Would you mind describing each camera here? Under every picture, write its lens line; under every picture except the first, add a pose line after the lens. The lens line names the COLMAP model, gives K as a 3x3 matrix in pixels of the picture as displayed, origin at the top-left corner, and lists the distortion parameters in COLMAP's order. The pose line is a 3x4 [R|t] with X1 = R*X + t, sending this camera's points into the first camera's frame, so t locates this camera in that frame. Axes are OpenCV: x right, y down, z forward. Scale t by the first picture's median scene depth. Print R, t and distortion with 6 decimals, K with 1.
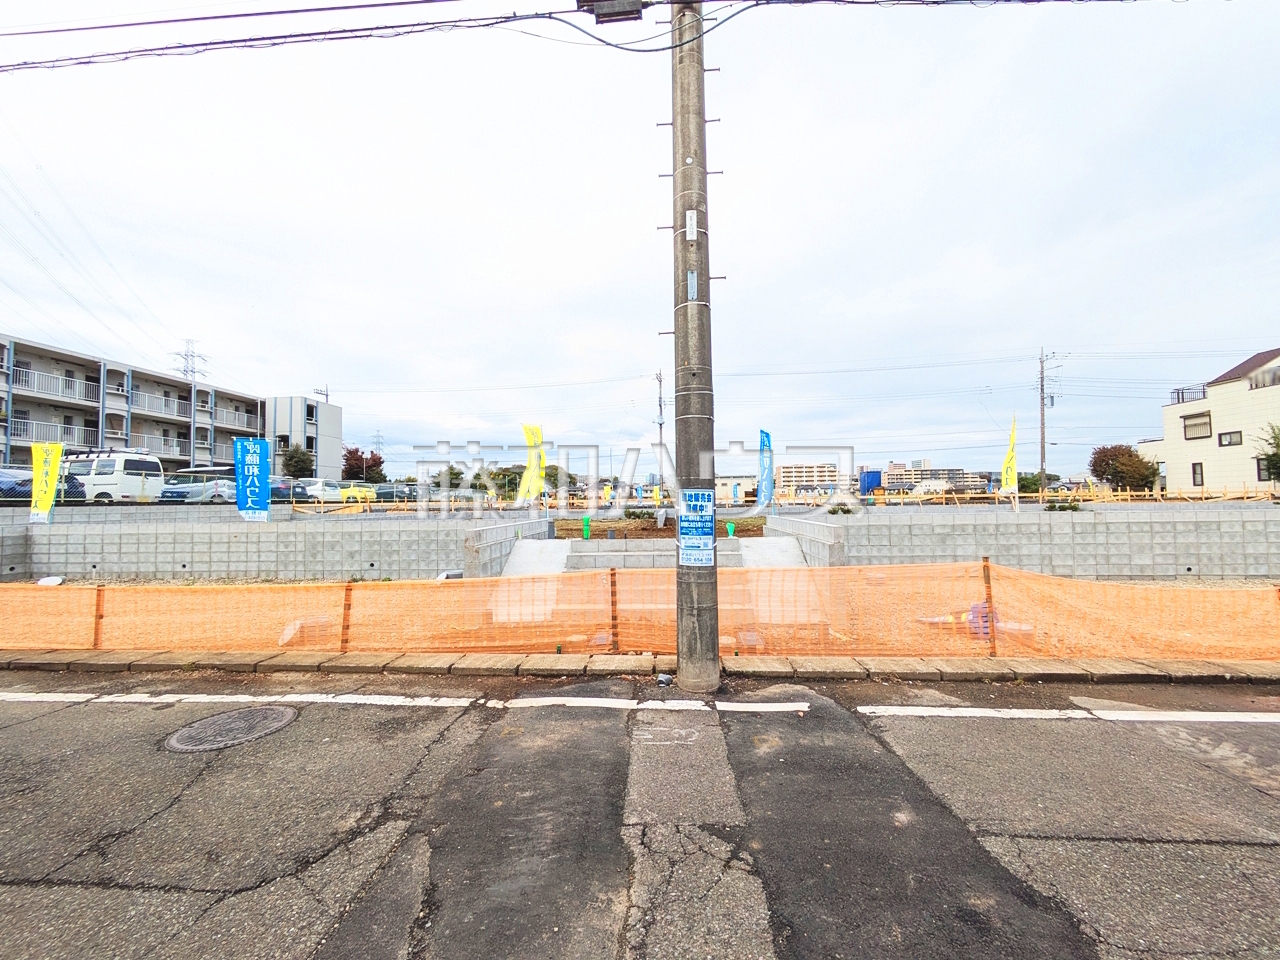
lens RADIAL K [[511.7, 0, 640.0], [0, 511.7, 480.0], [0, 0, 1]] dist [-0.001143, -0.000315]
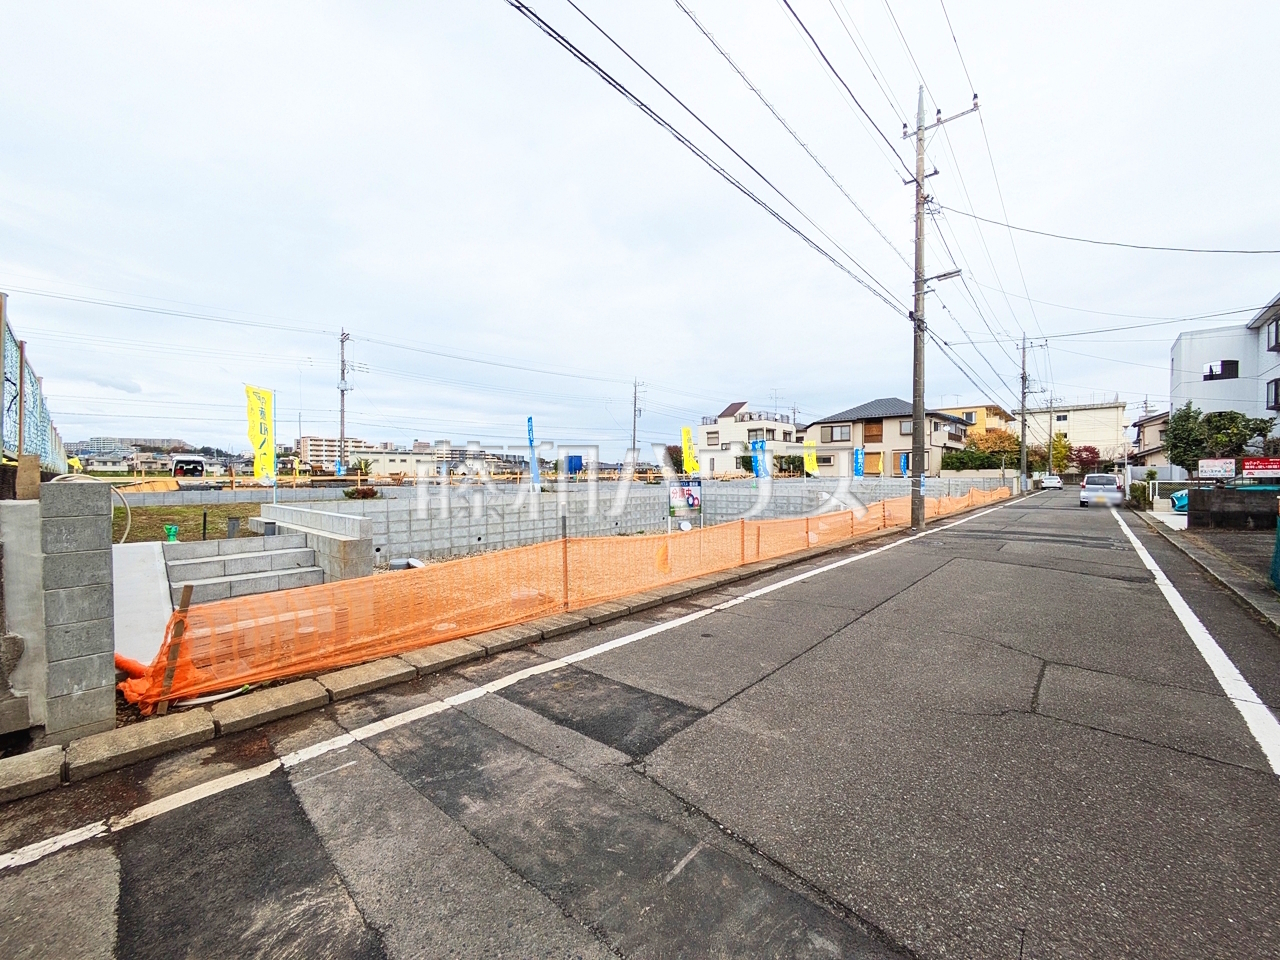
lens RADIAL K [[511.7, 0, 640.0], [0, 511.7, 480.0], [0, 0, 1]] dist [-0.001143, -0.000315]
pose [[0.615076, 0.002204, 0.788465, -1.467711], [-0.037532, 0.998944, 0.026486, 0.017582], [-0.787574, -0.045884, 0.614509, 0.156690]]
